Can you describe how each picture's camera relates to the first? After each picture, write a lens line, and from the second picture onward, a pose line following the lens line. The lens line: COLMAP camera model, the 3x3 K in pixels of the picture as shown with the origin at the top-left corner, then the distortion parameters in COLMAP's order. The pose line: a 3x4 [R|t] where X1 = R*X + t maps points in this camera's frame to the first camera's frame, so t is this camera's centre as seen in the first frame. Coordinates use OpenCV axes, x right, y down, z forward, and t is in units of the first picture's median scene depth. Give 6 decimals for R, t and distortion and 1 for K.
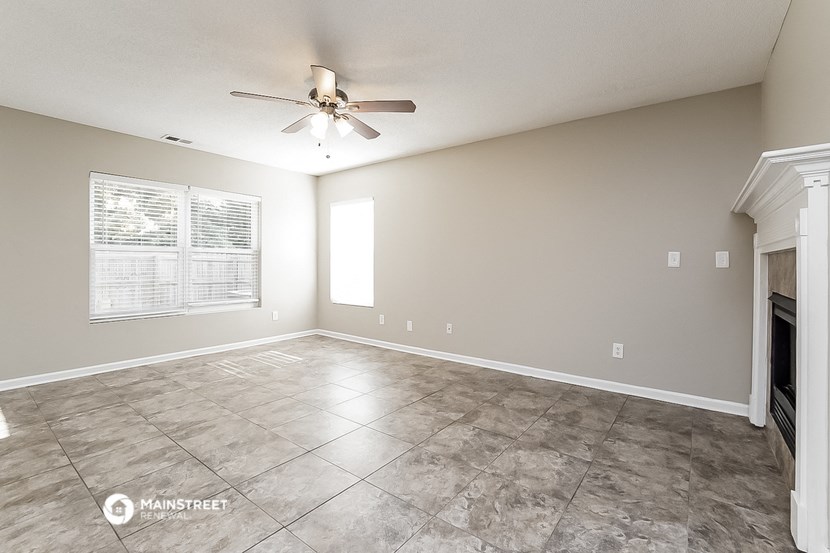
lens RADIAL K [[371.1, 0, 418.4], [0, 371.1, 263.1], [0, 0, 1]] dist [-0.024050, 0.000351]
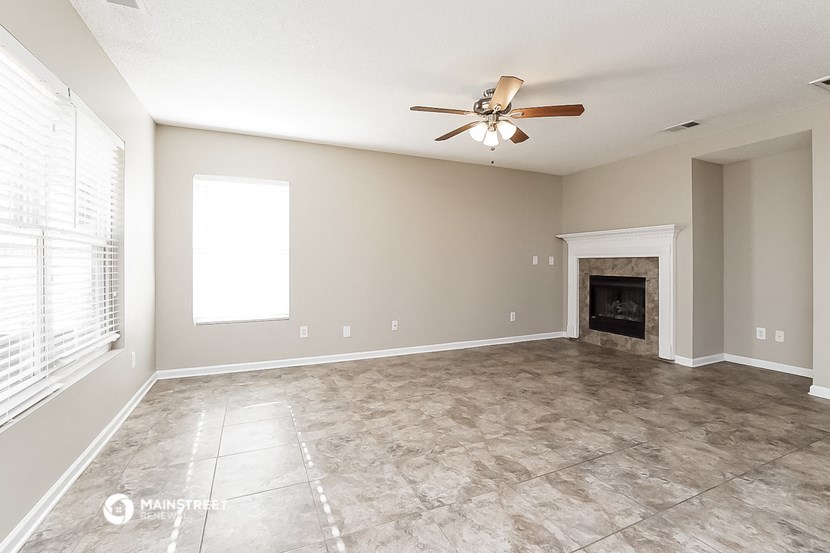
lens RADIAL K [[371.1, 0, 418.4], [0, 371.1, 263.1], [0, 0, 1]] dist [-0.024050, 0.000351]
pose [[0.477151, -0.006057, 0.878800, -1.352023], [0.003655, 0.999981, 0.004908, -0.009753], [-0.878814, 0.000870, 0.477164, 0.730190]]
